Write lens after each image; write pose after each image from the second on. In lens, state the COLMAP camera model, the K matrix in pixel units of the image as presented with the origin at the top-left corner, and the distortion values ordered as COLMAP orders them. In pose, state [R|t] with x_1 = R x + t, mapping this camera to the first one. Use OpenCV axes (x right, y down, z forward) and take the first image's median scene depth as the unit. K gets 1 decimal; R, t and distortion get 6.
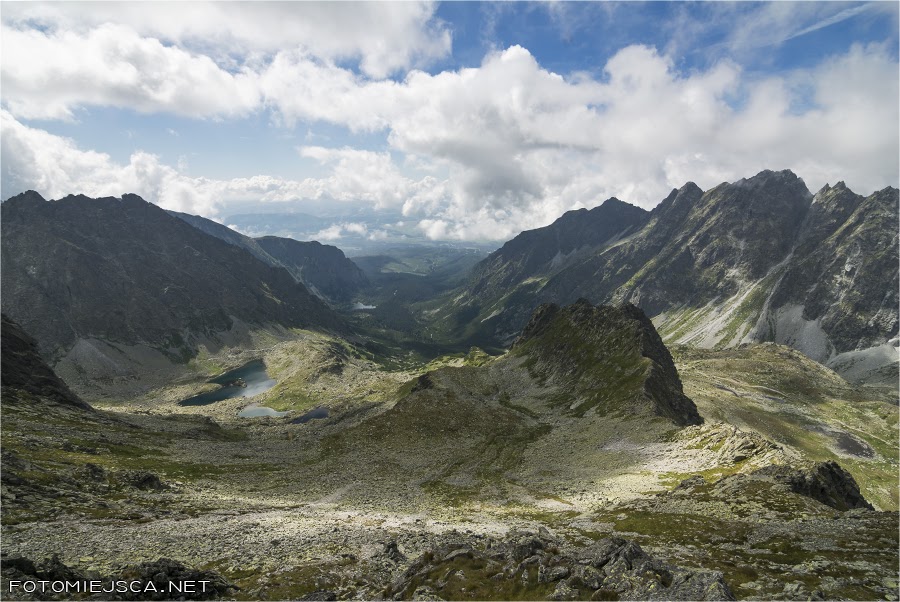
lens RADIAL K [[415.4, 0, 449.3], [0, 415.4, 303.2], [0, 0, 1]] dist [-0.017450, -0.001111]
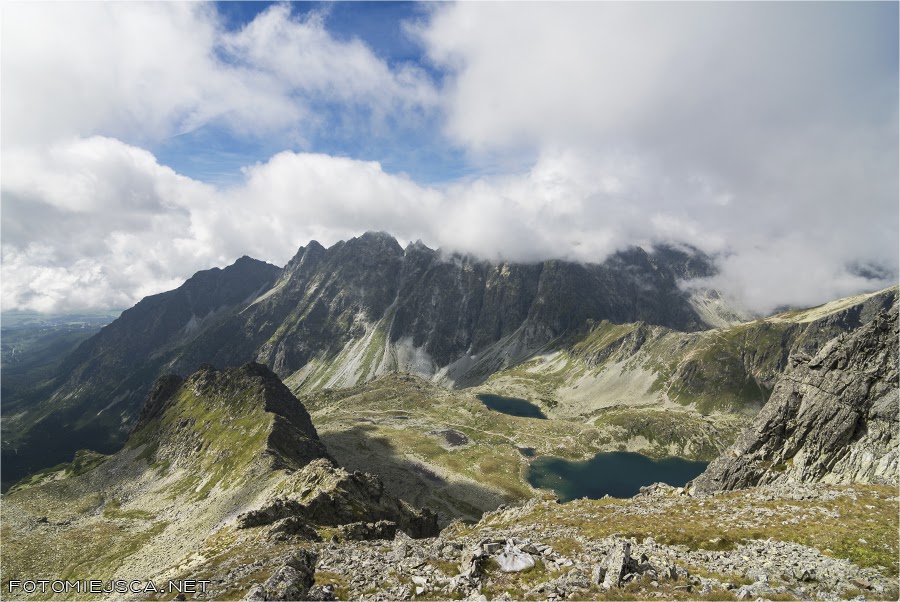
lens RADIAL K [[415.4, 0, 449.9], [0, 415.4, 301.9], [0, 0, 1]] dist [-0.017450, -0.001111]
pose [[0.761627, -0.090194, 0.641708, 0.141900], [0.178032, 0.981285, -0.073379, 0.015126], [-0.623080, 0.170132, 0.763430, -0.053468]]
